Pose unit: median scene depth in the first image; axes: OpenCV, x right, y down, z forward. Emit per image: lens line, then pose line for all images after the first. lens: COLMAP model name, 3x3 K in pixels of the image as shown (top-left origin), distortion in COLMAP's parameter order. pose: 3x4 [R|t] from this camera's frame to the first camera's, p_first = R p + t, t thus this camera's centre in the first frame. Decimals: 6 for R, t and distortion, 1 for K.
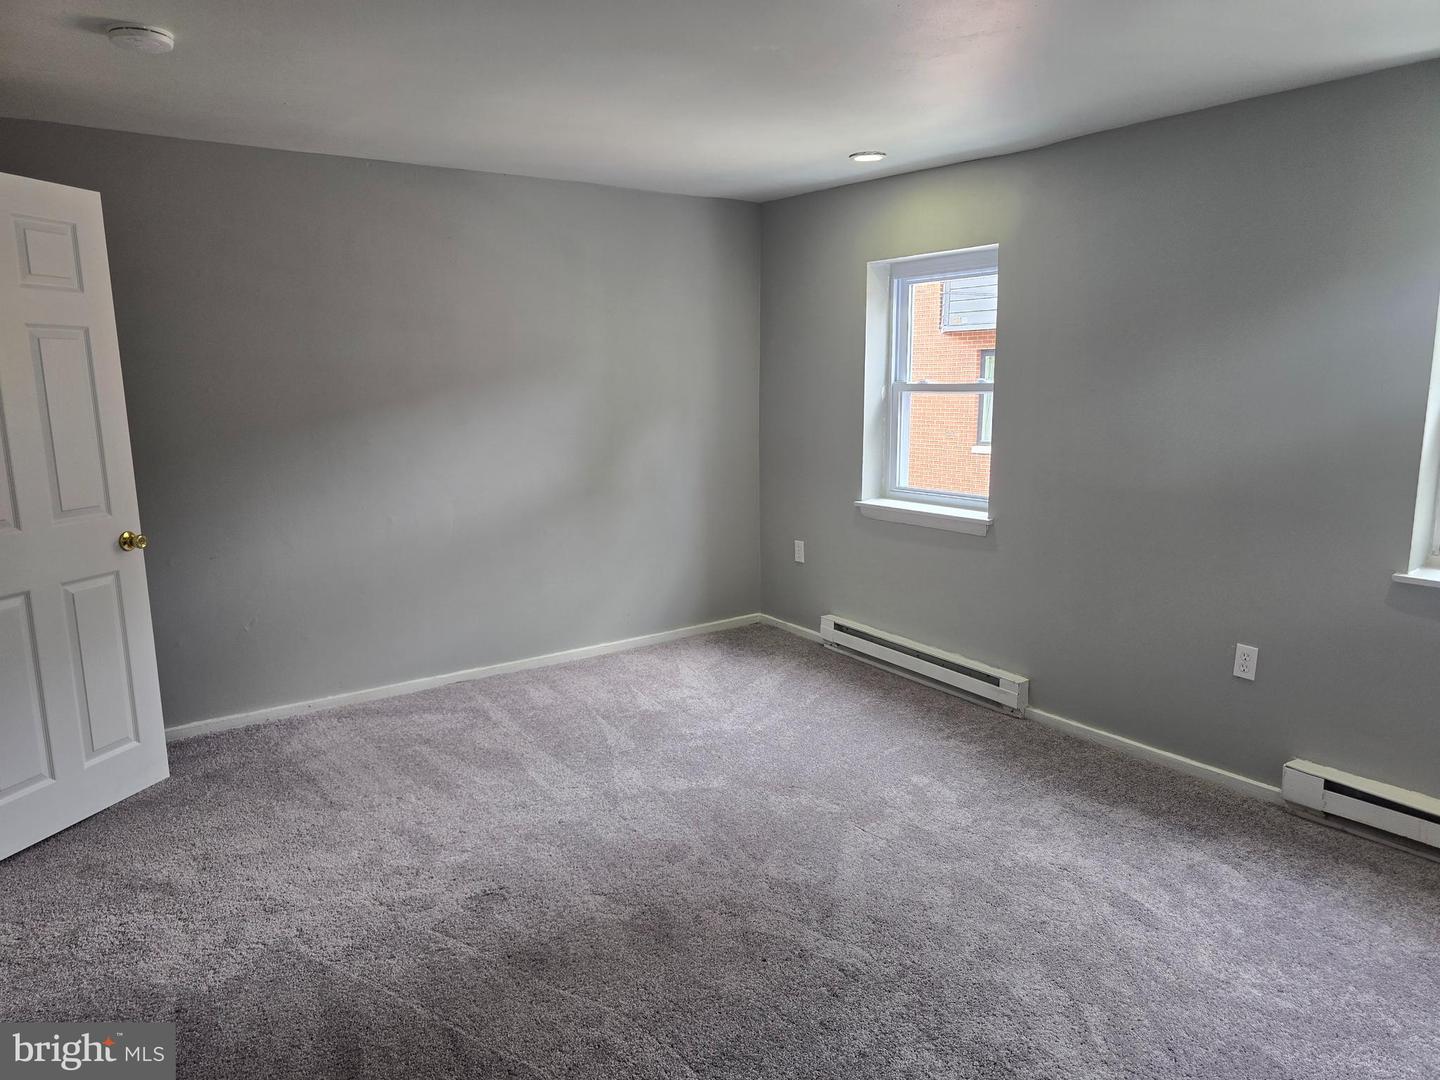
lens RADIAL K [[964.1, 0, 720.0], [0, 964.1, 540.0], [0, 0, 1]] dist [0.058530, -0.064852]
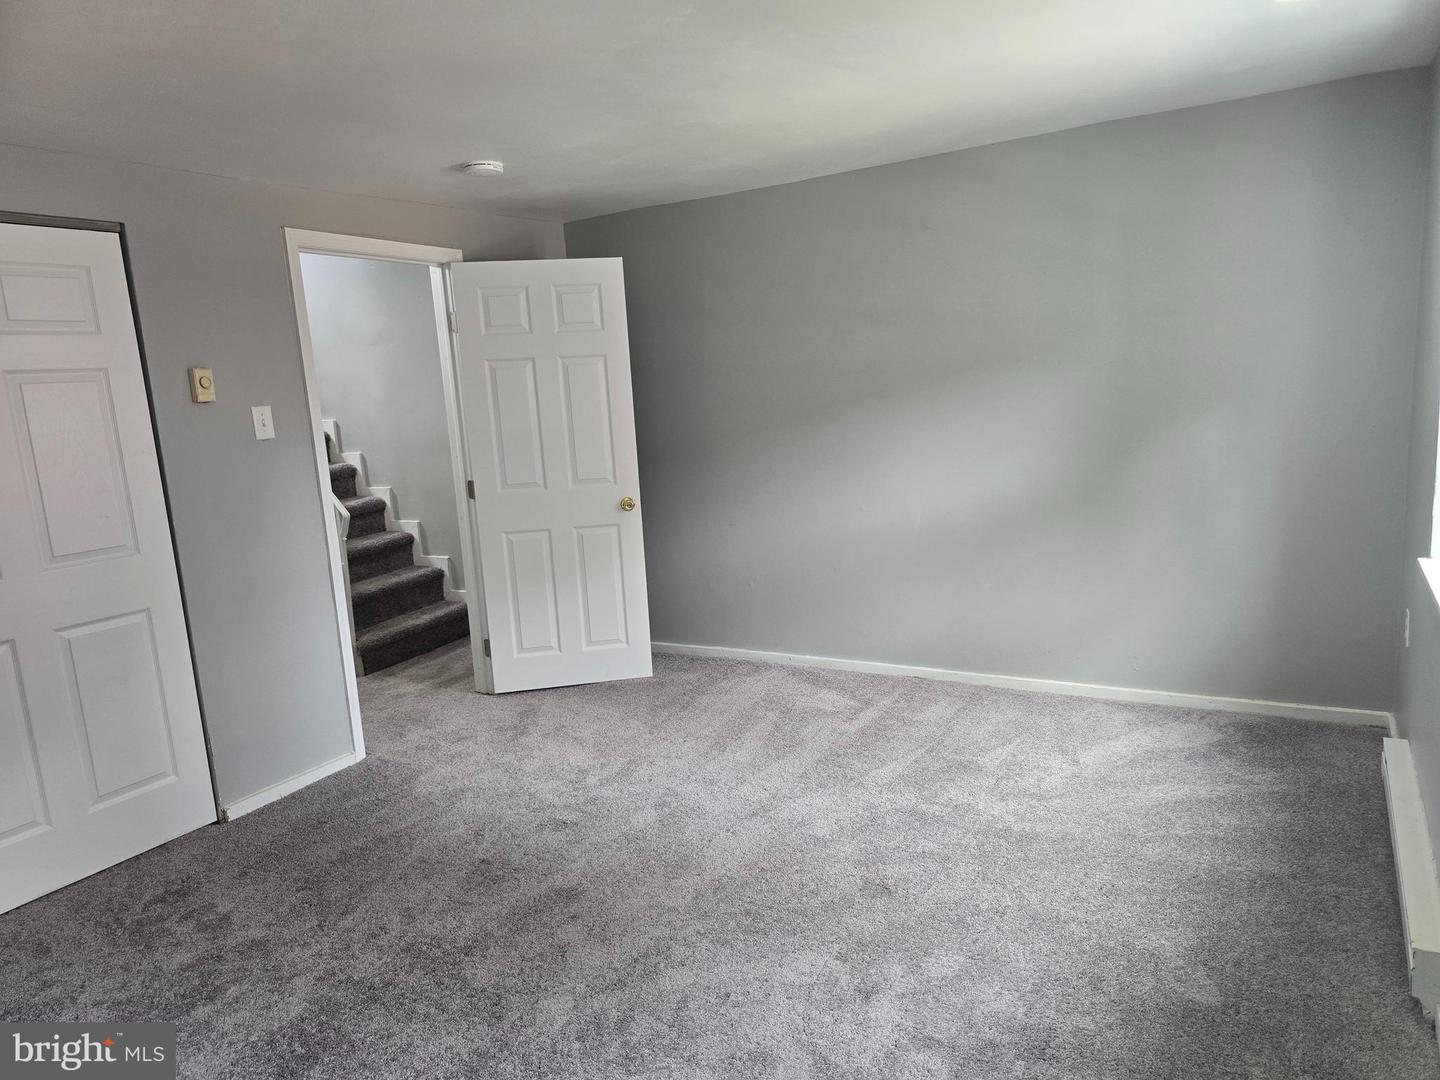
lens RADIAL K [[964.1, 0, 720.0], [0, 964.1, 540.0], [0, 0, 1]] dist [0.058530, -0.064852]
pose [[0.406971, 0.132377, -0.903798, 0.681858], [-0.098016, 0.990059, 0.100876, -0.094975], [0.908167, 0.047533, 0.415901, 0.508806]]
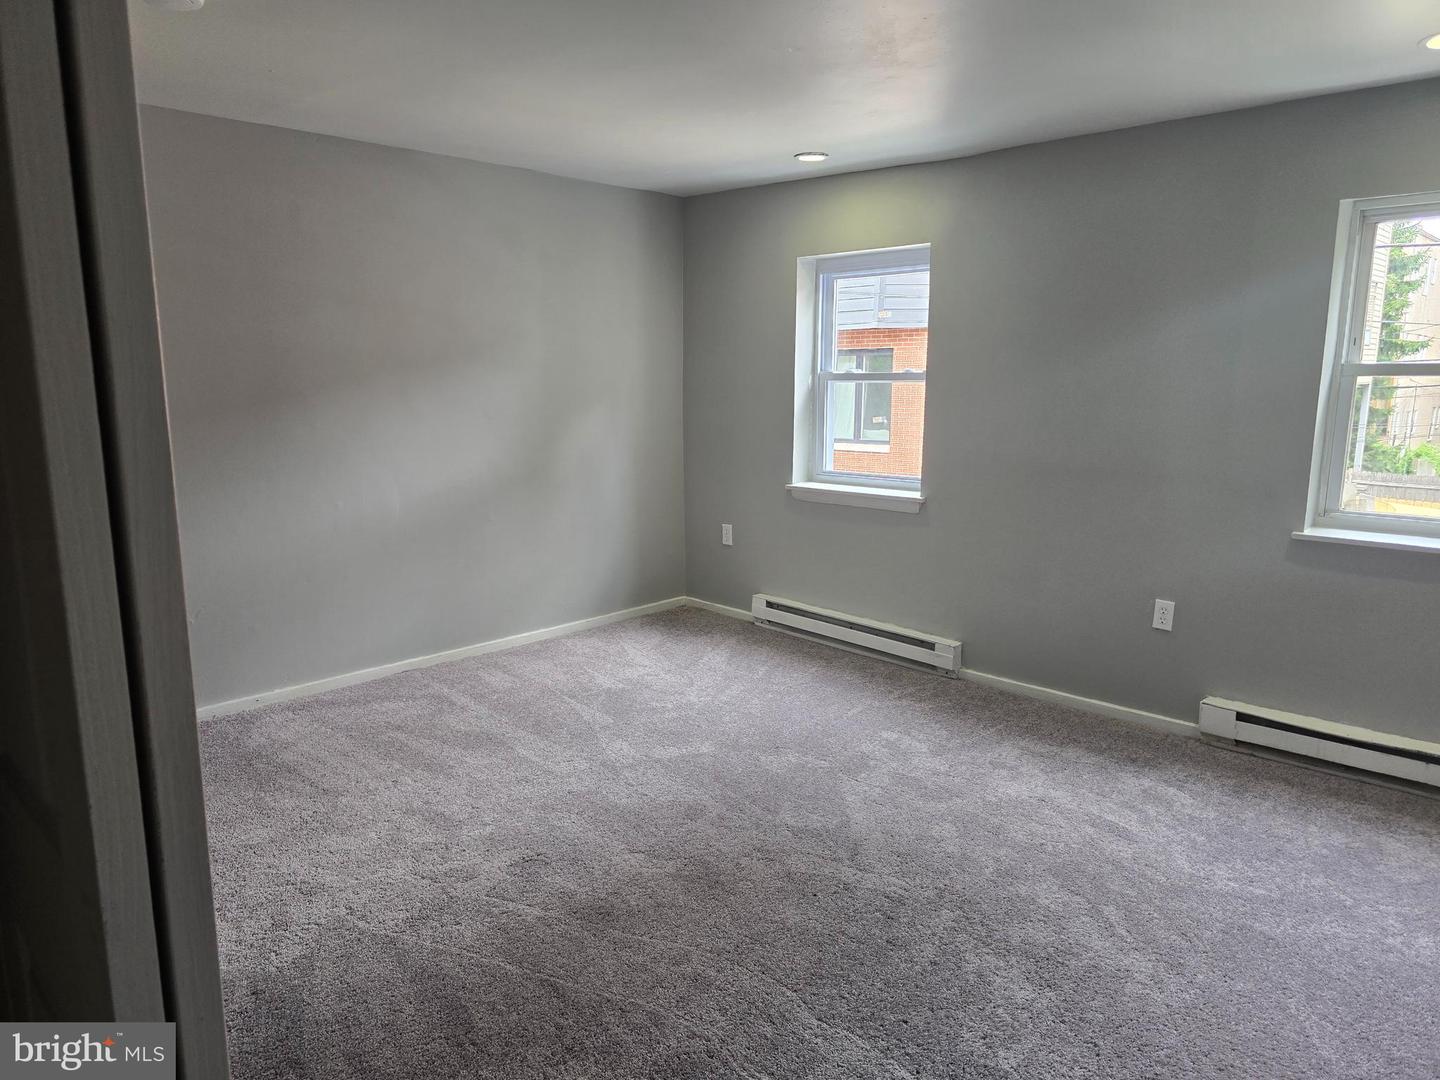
lens RADIAL K [[959.8, 0, 713.6], [0, 959.8, 541.9], [0, 0, 1]] dist [0.069832, -0.085888]
pose [[0.984262, -0.020321, 0.175543, -0.169118], [0.019982, 0.999794, 0.003698, 0.023303], [-0.175581, -0.000132, 0.984465, -0.026068]]
